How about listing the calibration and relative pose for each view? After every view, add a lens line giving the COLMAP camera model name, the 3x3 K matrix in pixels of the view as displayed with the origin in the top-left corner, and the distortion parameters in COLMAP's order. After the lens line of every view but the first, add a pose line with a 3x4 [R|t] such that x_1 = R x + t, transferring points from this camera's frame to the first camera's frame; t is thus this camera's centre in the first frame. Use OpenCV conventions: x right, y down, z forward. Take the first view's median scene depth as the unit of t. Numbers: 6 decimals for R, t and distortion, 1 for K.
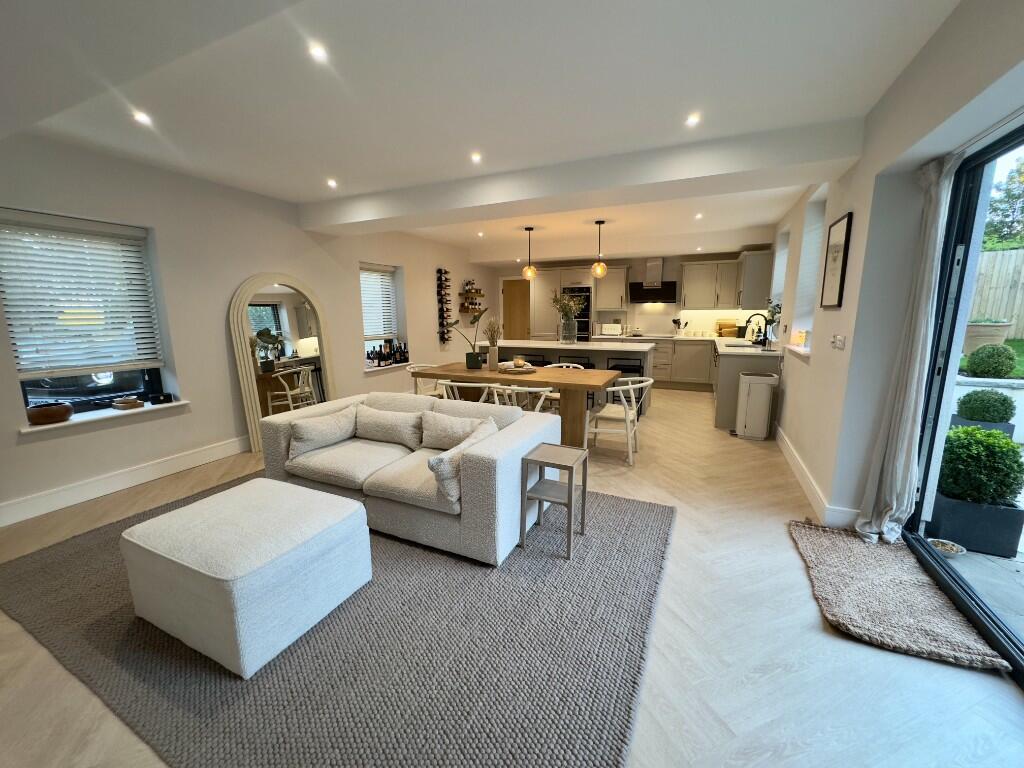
lens RADIAL K [[408.2, 0, 510.3], [0, 408.2, 382.7], [0, 0, 1]] dist [-0.002722, 0.000168]
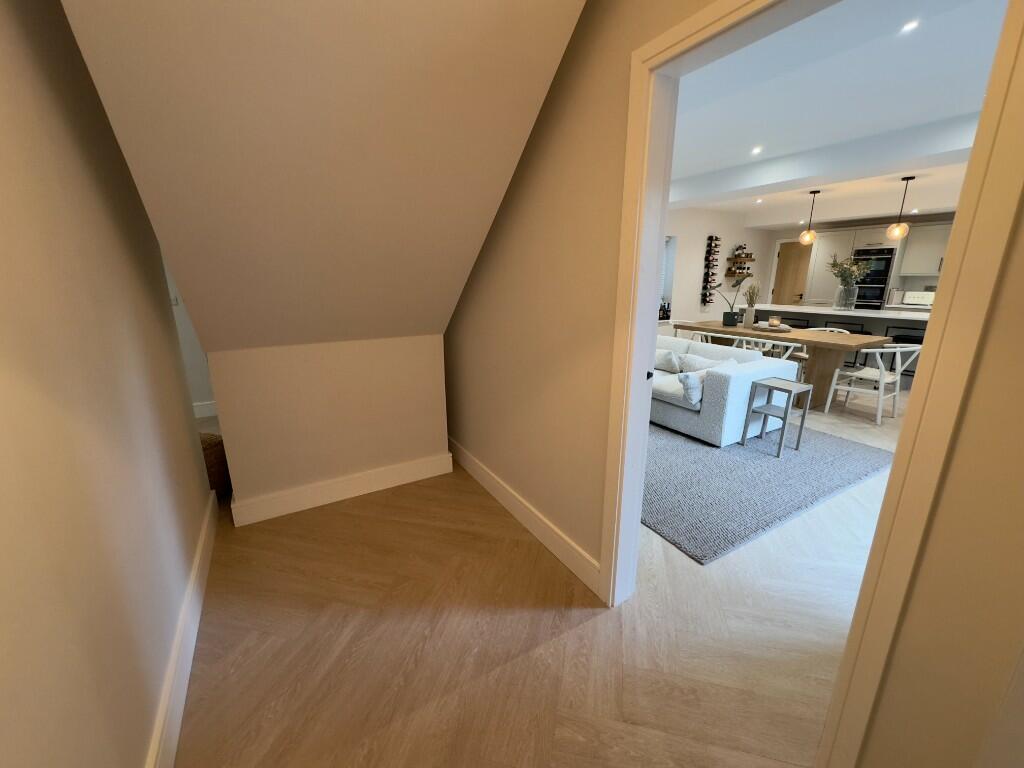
lens RADIAL K [[408.2, 0, 511.9], [0, 408.2, 383.4], [0, 0, 1]] dist [-0.002722, 0.000168]
pose [[0.826941, 0.147000, -0.542733, 0.039065], [-0.099069, 0.988213, 0.116710, 0.038461], [0.553492, -0.042744, 0.831757, -0.233810]]
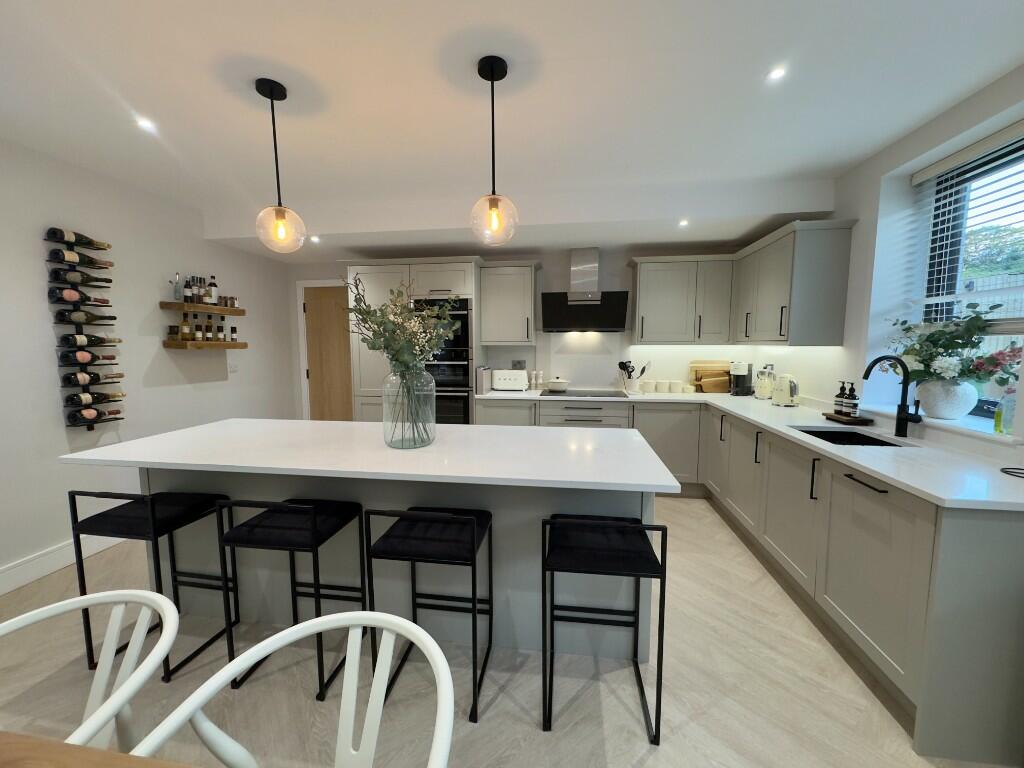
lens RADIAL K [[408.2, 0, 511.7], [0, 408.2, 383.5], [0, 0, 1]] dist [-0.002722, 0.000168]
pose [[0.957137, -0.022478, 0.288760, 0.115655], [0.044876, 0.996453, -0.071182, -0.107503], [-0.286136, 0.081090, 0.954752, 0.597305]]
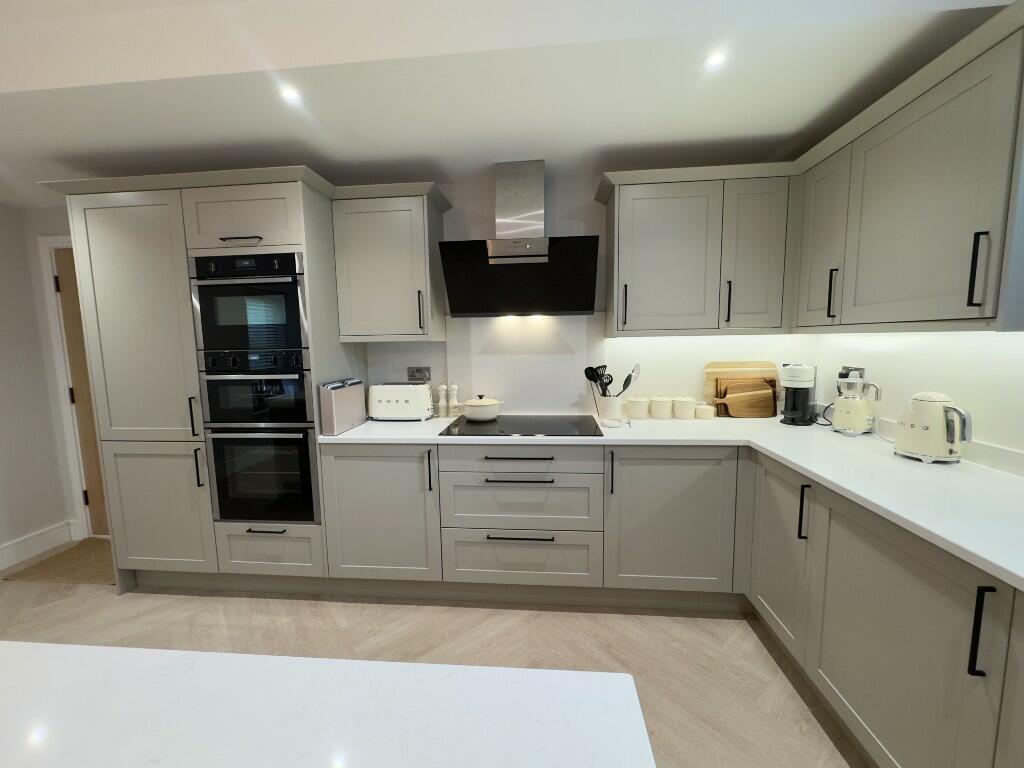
lens RADIAL K [[408.2, 0, 513.7], [0, 408.2, 384.4], [0, 0, 1]] dist [-0.002722, 0.000168]
pose [[0.937982, -0.047755, 0.343380, 0.274023], [0.071156, 0.995900, -0.055866, -0.147747], [-0.339304, 0.076835, 0.937533, 0.835175]]
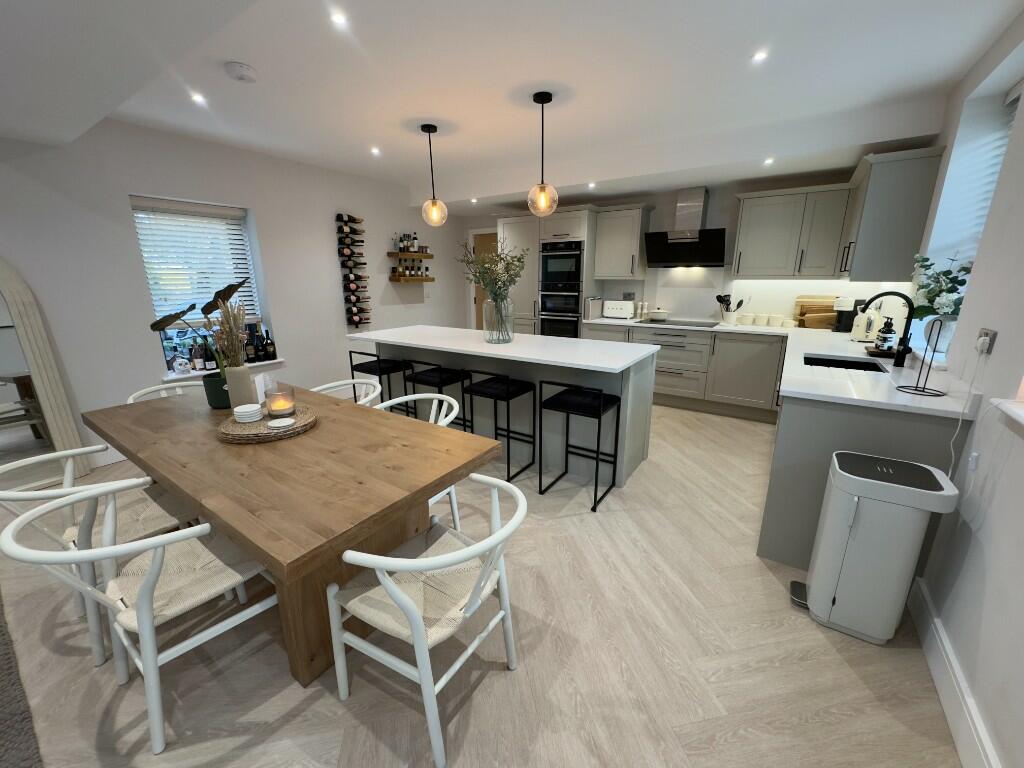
lens RADIAL K [[408.2, 0, 510.5], [0, 408.2, 382.8], [0, 0, 1]] dist [-0.002722, 0.000168]
pose [[0.987416, 0.042282, -0.152387, 0.225509], [-0.029486, 0.995921, 0.085276, -0.080135], [0.155372, -0.079709, 0.984635, 0.409211]]
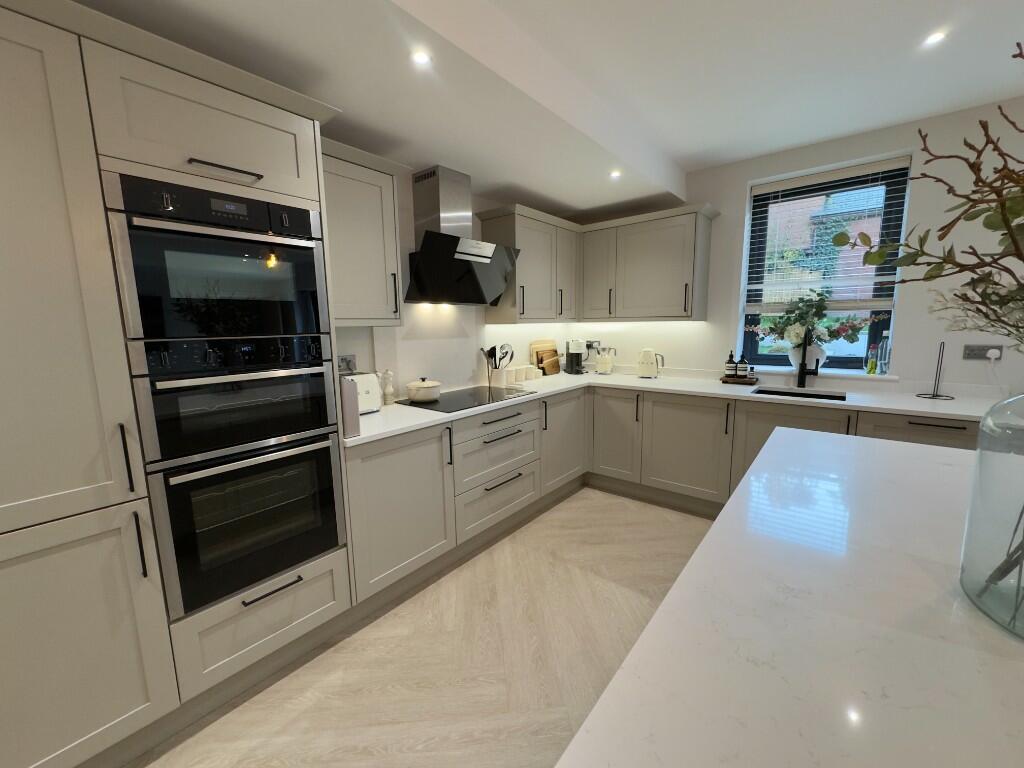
lens RADIAL K [[408.2, 0, 512.6], [0, 408.2, 384.6], [0, 0, 1]] dist [-0.002722, 0.000168]
pose [[0.239310, -0.140224, 0.960764, 0.013760], [0.182213, 0.978422, 0.097415, -0.177102], [-0.953692, 0.151751, 0.259697, 1.011668]]
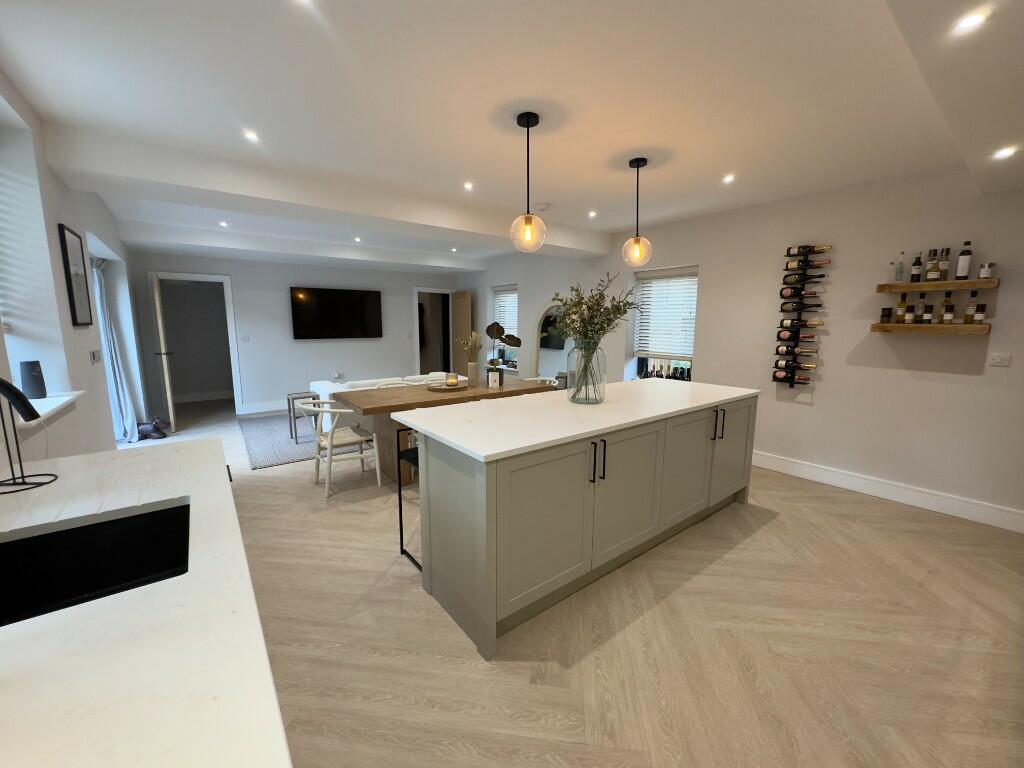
lens RADIAL K [[408.2, 0, 512.0], [0, 408.2, 383.7], [0, 0, 1]] dist [-0.002722, 0.000168]
pose [[-0.457160, 0.137186, -0.878740, 0.527923], [-0.152528, 0.961300, 0.229427, -0.189200], [0.876208, 0.238917, -0.418544, 1.023137]]
